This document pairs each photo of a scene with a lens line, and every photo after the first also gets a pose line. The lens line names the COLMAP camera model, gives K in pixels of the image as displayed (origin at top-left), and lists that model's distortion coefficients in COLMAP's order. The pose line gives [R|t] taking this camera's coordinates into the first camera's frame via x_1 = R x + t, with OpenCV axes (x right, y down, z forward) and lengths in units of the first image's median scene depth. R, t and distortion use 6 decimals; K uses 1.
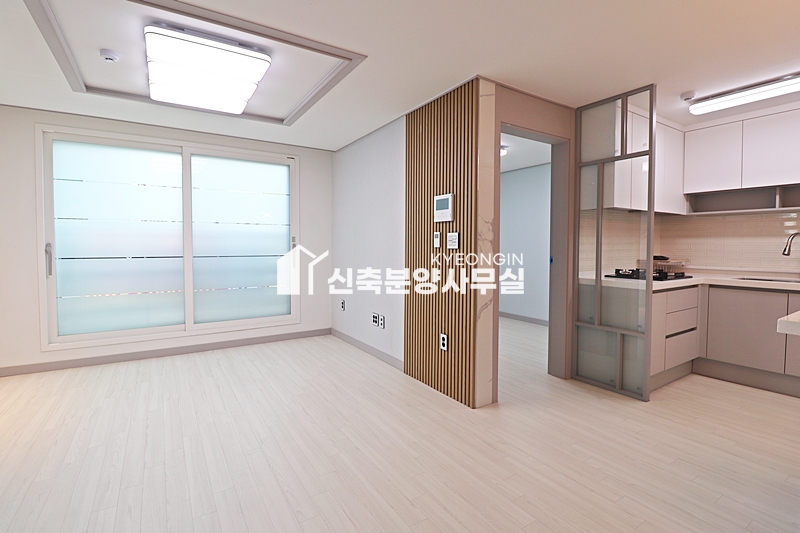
lens RADIAL K [[371.2, 0, 398.4], [0, 371.2, 258.2], [0, 0, 1]] dist [-0.000061, -0.011143]
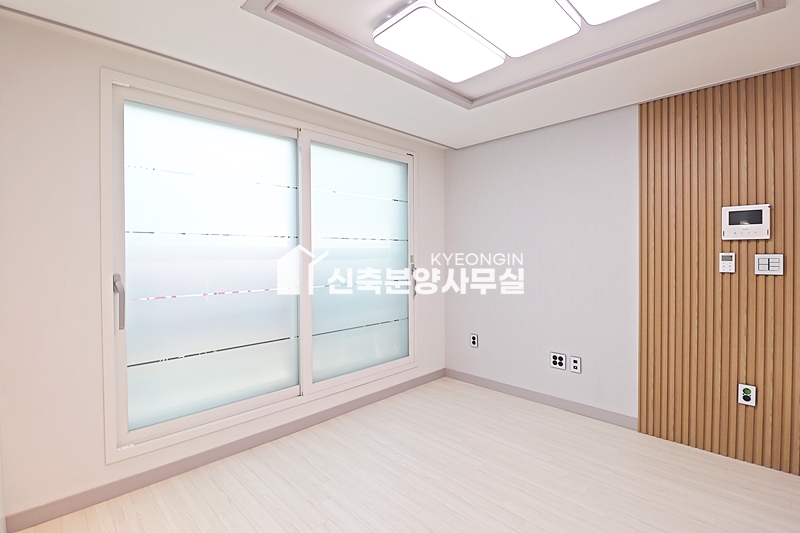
lens RADIAL K [[368.4, 0, 400.7], [0, 368.4, 257.3], [0, 0, 1]] dist [-0.000686, -0.011510]
pose [[0.979101, -0.008726, 0.203187, -0.687415], [0.015249, 0.999417, -0.030558, -0.045721], [-0.202802, 0.033018, 0.978663, 0.367282]]
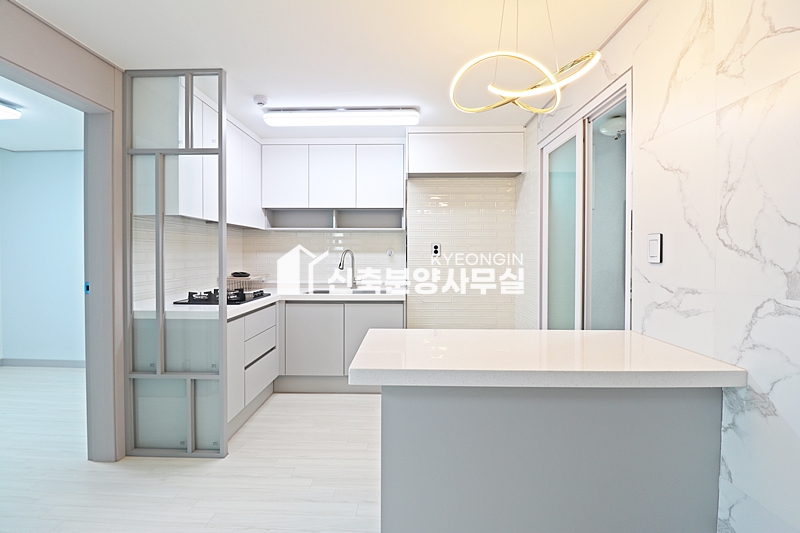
lens RADIAL K [[371.2, 0, 398.4], [0, 371.2, 258.2], [0, 0, 1]] dist [-0.000061, -0.011143]
pose [[0.560133, -0.009087, 0.828353, 0.192232], [0.027346, 0.999598, -0.007526, -0.028575], [-0.827951, 0.026868, 0.560156, 0.190550]]
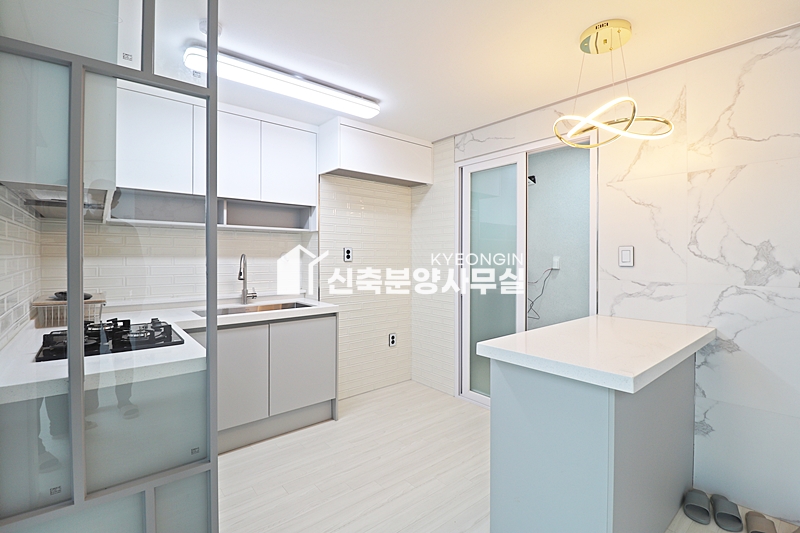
lens RADIAL K [[371.2, 0, 398.4], [0, 371.2, 258.2], [0, 0, 1]] dist [-0.000061, -0.011143]
pose [[-0.125233, -0.004062, 0.992119, 0.133174], [0.033483, 0.999405, 0.008318, -0.052760], [-0.991562, 0.034261, -0.125022, 0.710536]]
